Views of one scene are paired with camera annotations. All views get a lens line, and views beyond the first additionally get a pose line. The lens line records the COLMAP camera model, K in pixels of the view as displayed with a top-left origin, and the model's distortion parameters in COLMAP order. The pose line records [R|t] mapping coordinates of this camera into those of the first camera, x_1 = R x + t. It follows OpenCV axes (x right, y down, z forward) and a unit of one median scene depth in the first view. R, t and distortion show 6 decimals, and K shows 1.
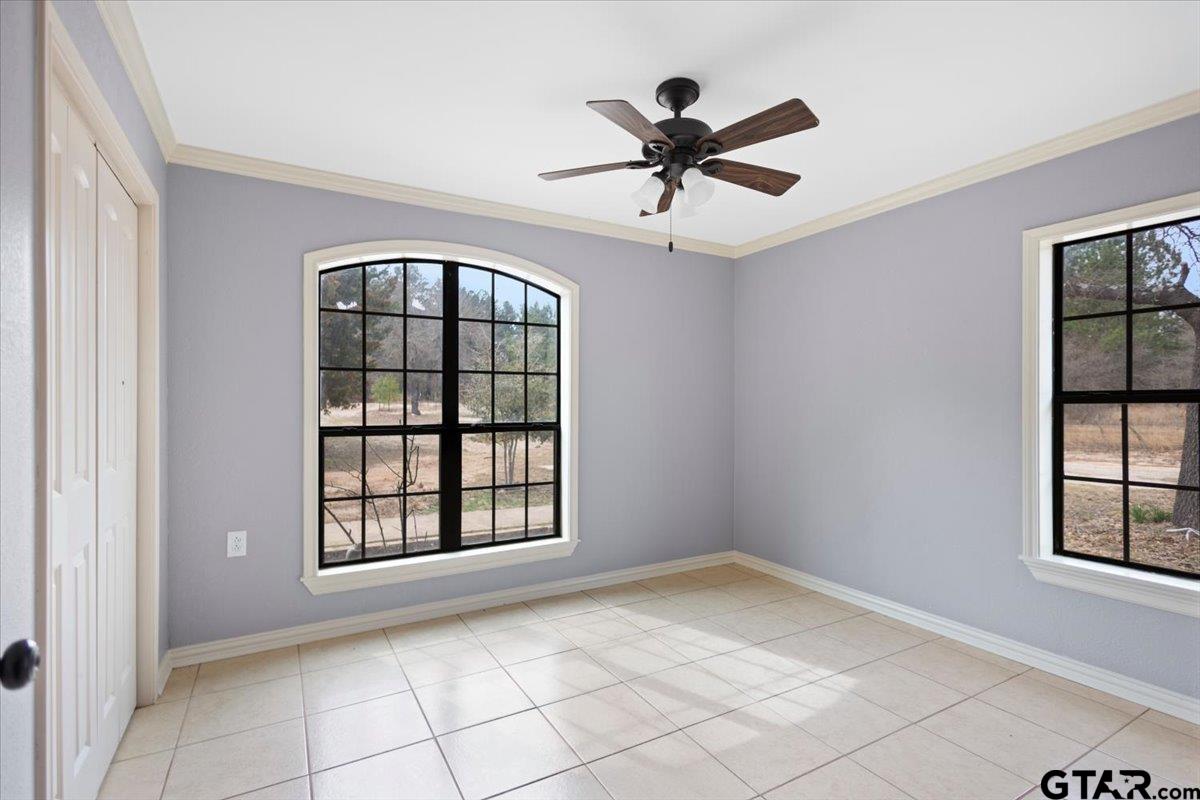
lens RADIAL K [[564.4, 0, 594.3], [0, 564.4, 402.3], [0, 0, 1]] dist [0.019829, -0.001230]
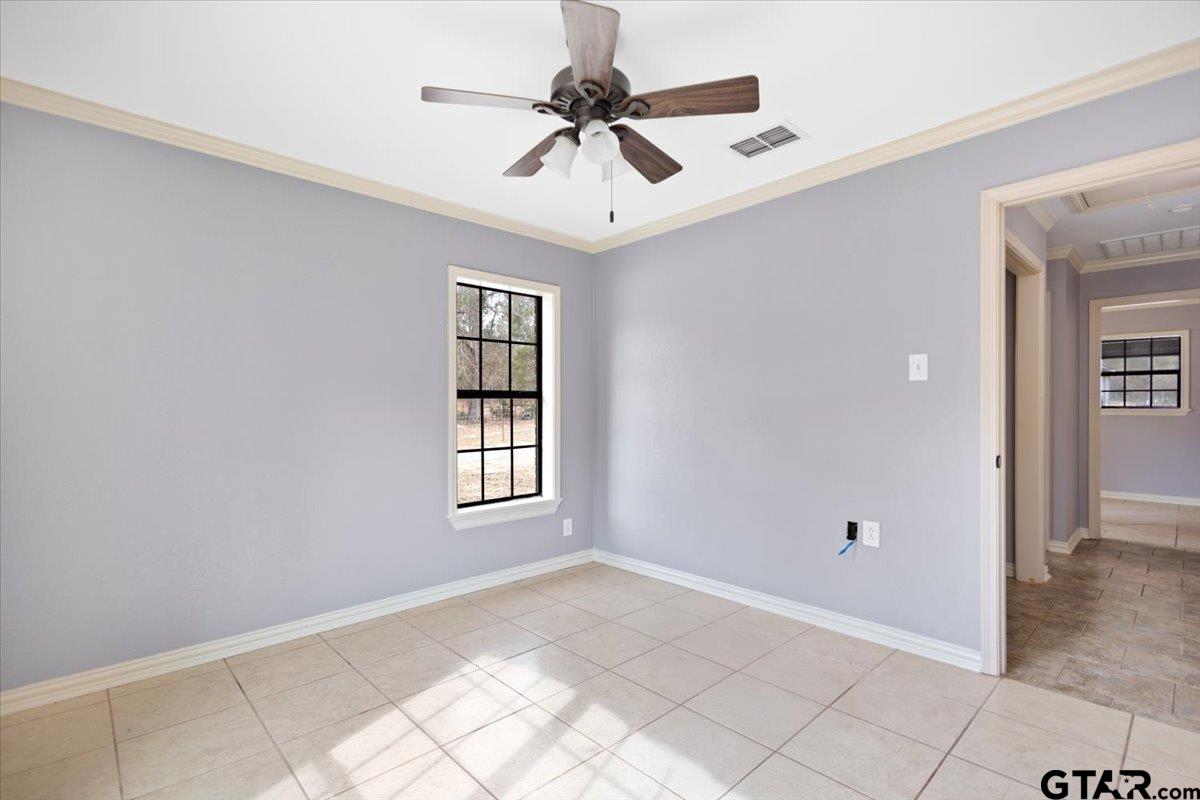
lens RADIAL K [[564.4, 0, 598.8], [0, 564.4, 402.1], [0, 0, 1]] dist [0.019829, -0.001230]
pose [[-0.226999, 0.011896, 0.973822, -0.597057], [0.004982, 0.999926, -0.011053, 0.028415], [-0.973882, 0.002343, -0.227041, 0.990862]]
